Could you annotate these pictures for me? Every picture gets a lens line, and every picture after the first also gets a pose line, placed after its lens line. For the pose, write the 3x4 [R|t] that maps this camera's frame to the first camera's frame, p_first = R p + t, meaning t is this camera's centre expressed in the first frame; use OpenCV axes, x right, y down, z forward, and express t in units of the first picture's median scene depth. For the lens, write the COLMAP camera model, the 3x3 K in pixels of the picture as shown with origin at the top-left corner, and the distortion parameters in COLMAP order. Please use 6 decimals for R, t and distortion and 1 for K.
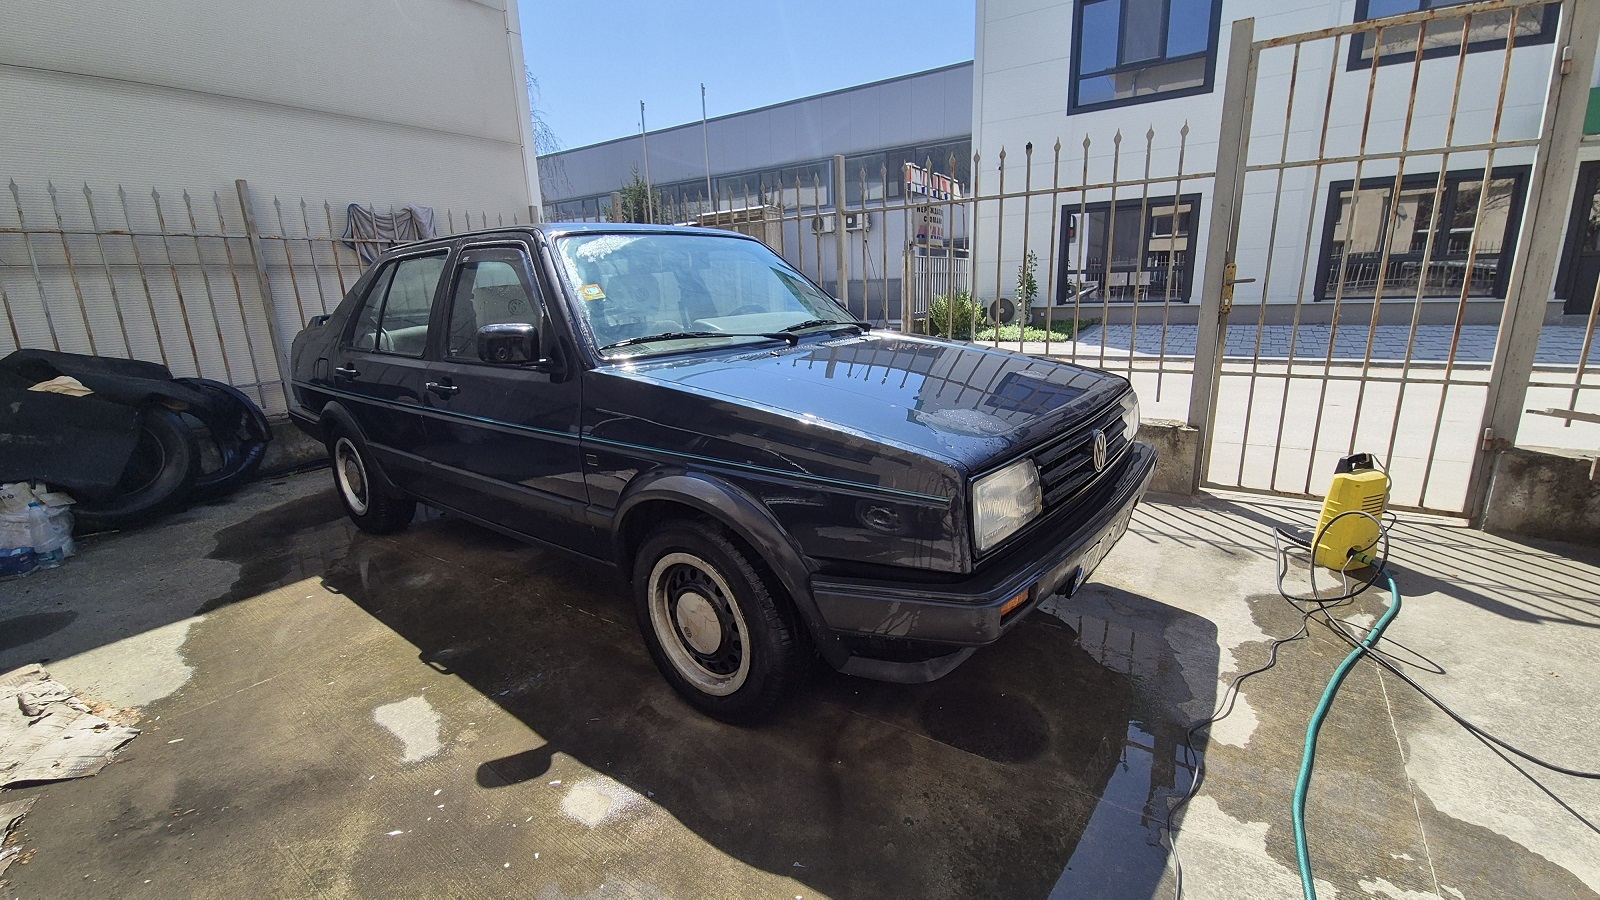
lens RADIAL K [[660.7, 0, 808.8], [0, 660.7, 448.4], [0, 0, 1]] dist [-0.001639, -0.000681]
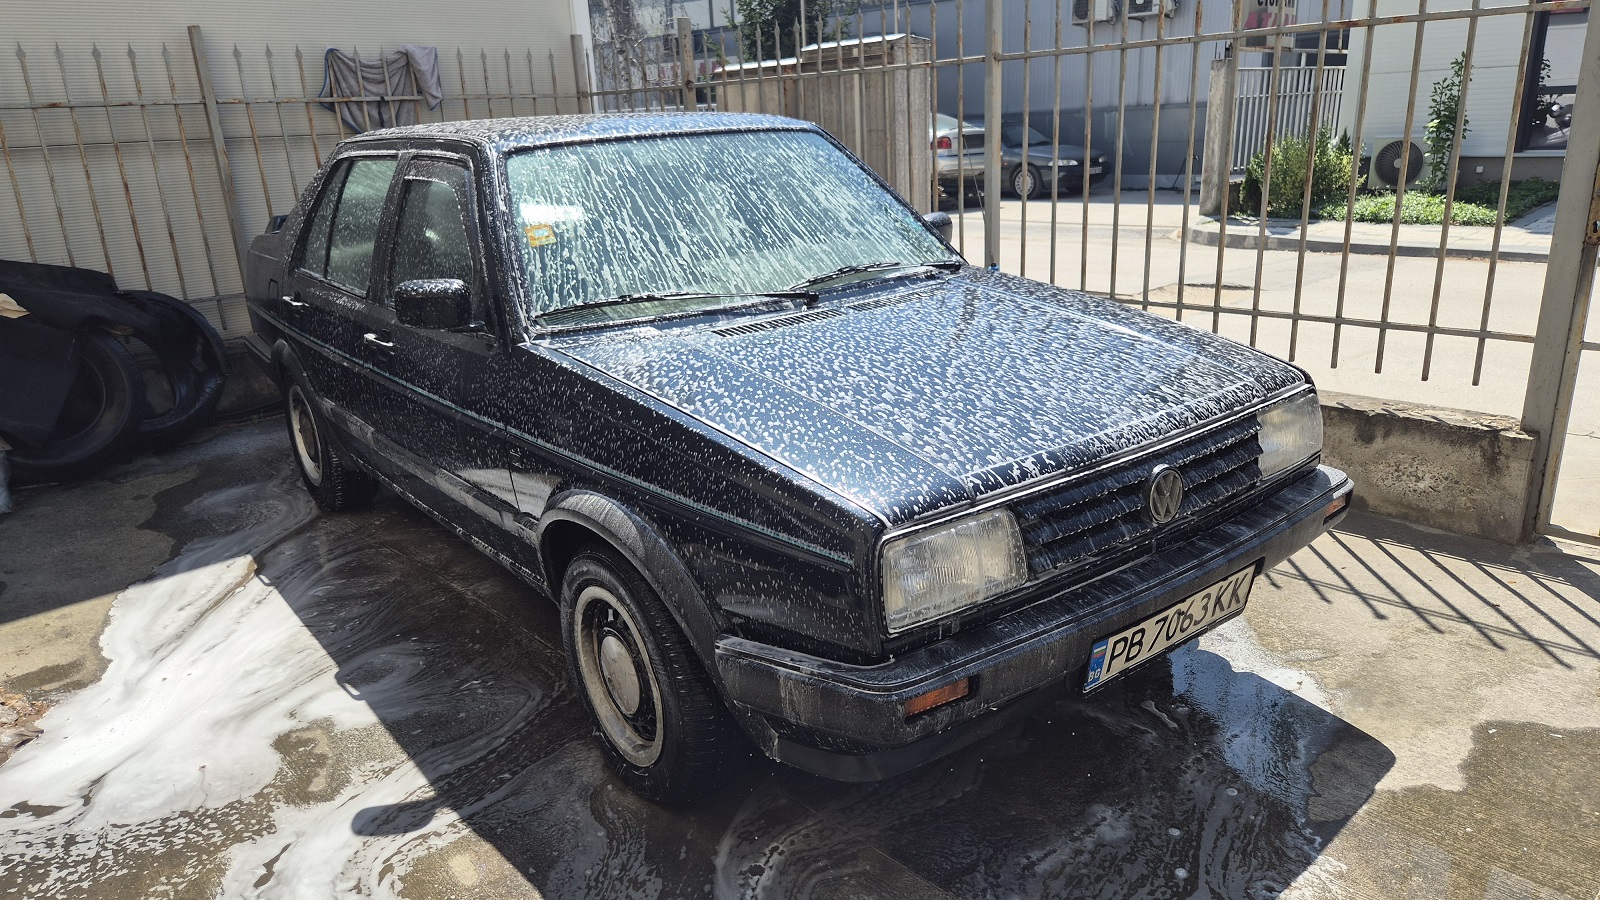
lens RADIAL K [[1072.2, 0, 820.2], [0, 1072.2, 461.7], [0, 0, 1]] dist [0.049911, -0.040621]
pose [[0.973166, 0.063346, -0.221211, 0.195199], [-0.045814, 0.995453, 0.083508, -0.064586], [0.225496, -0.071133, 0.971644, -0.112762]]
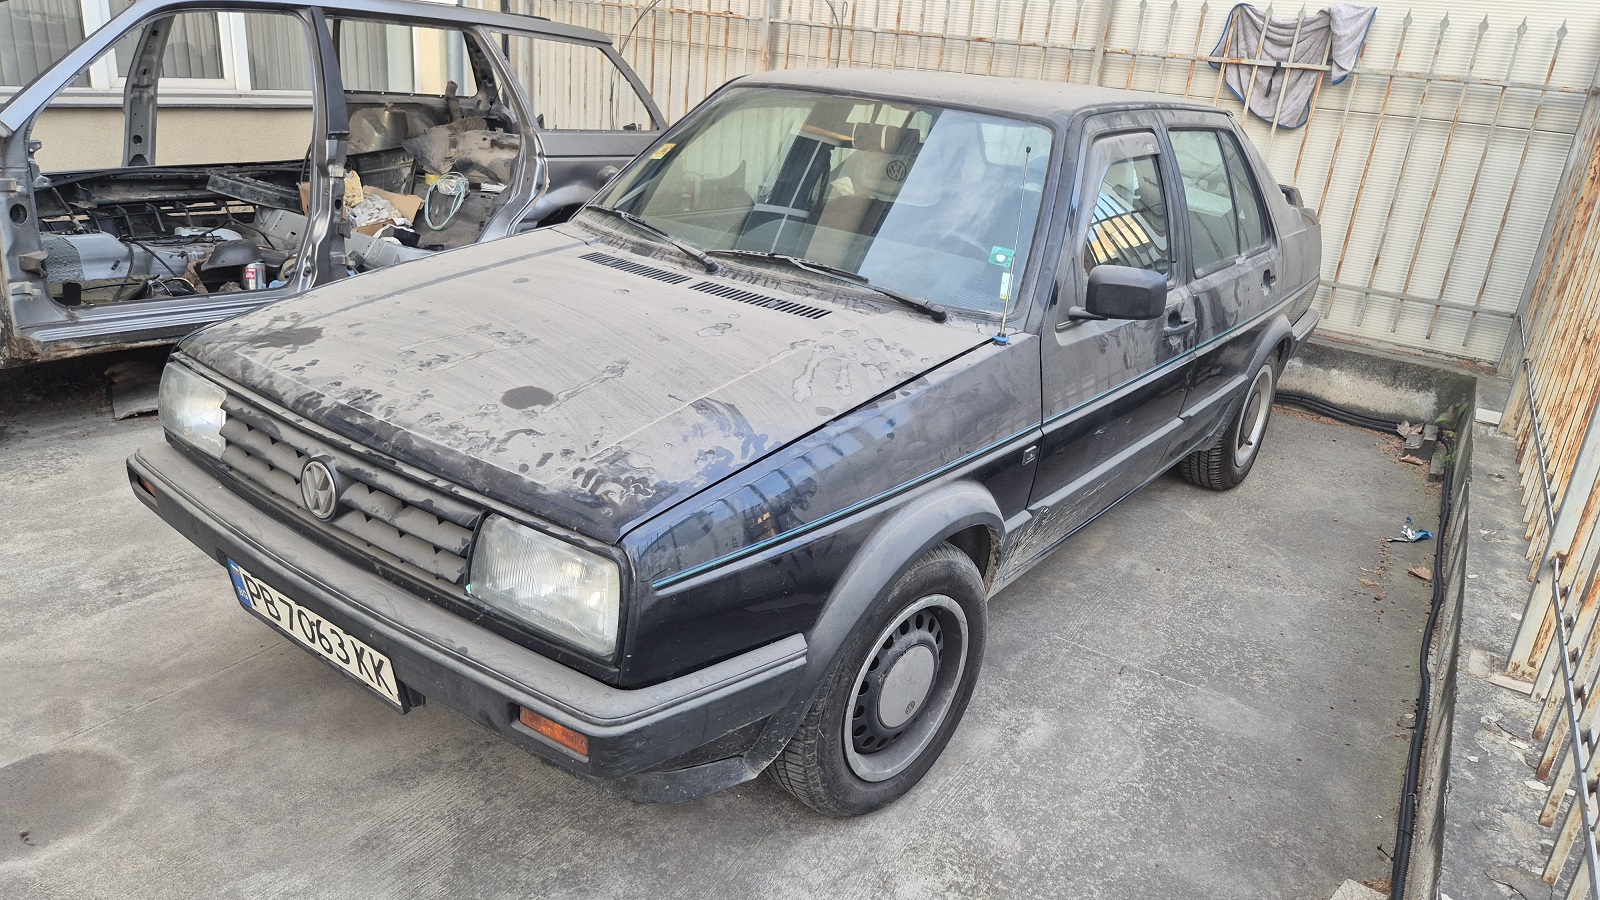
lens RADIAL K [[1072.2, 0, 805.8], [0, 1072.2, 450.2], [0, 0, 1]] dist [0.049911, -0.040621]
pose [[0.031545, 0.386975, -0.921551, 0.692613], [-0.330161, 0.874289, 0.355827, -0.344799], [0.943397, 0.293036, 0.155343, 0.858009]]
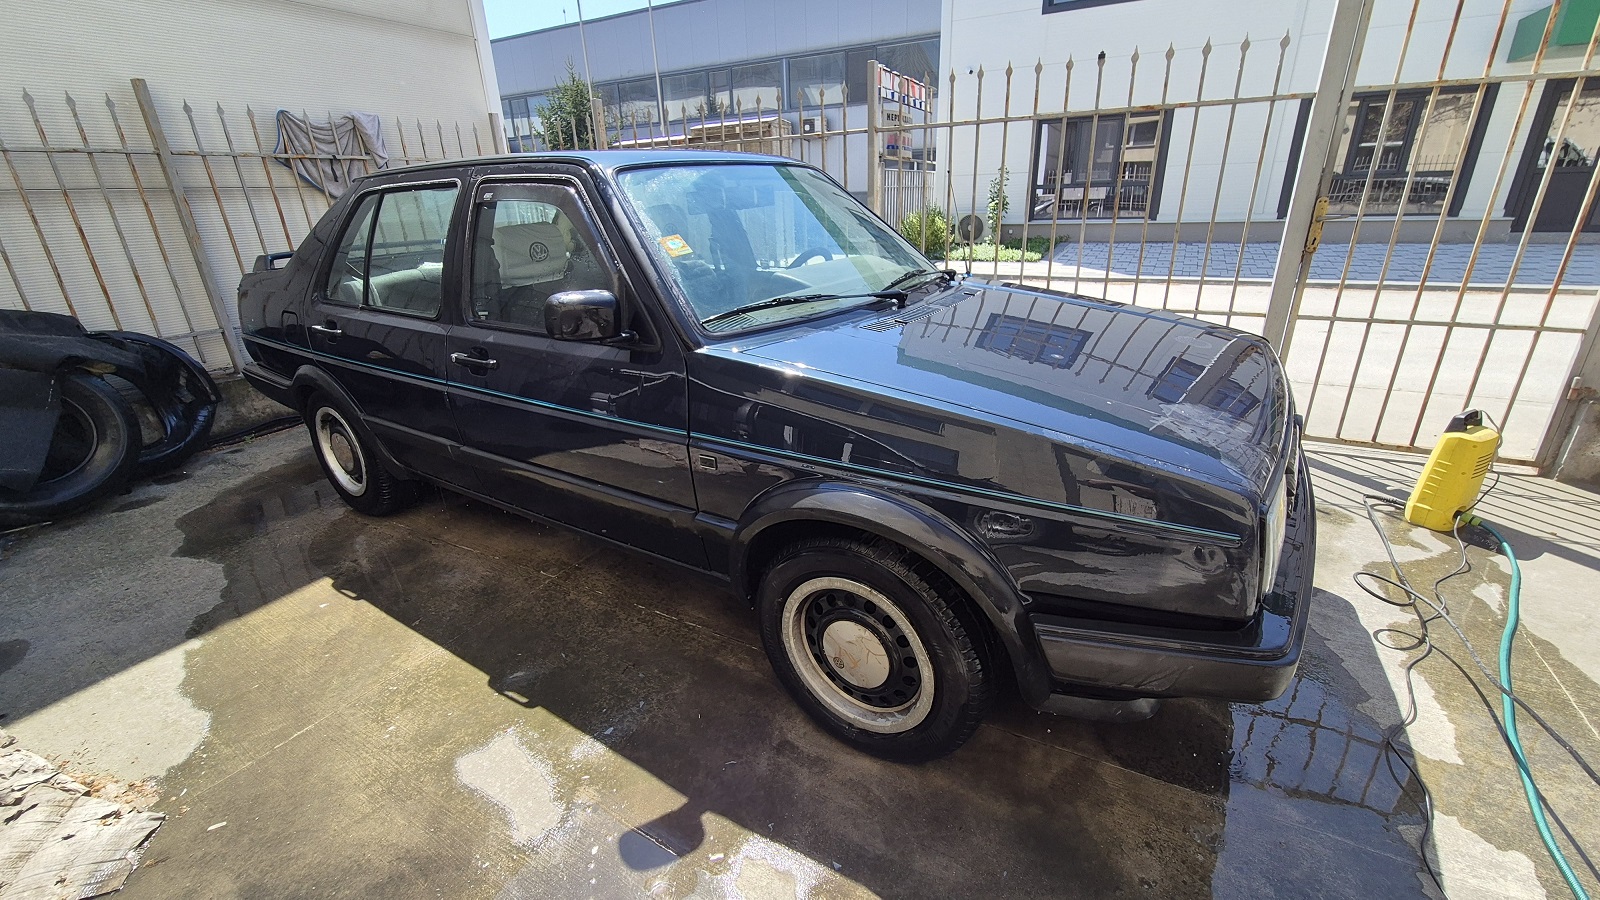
lens RADIAL K [[660.7, 0, 815.6], [0, 660.7, 449.9], [0, 0, 1]] dist [-0.001639, -0.000681]
pose [[0.996146, -0.028358, 0.082997, -0.159556], [0.017794, 0.991952, 0.125358, -0.060225], [-0.085884, -0.123398, 0.988634, 0.107971]]
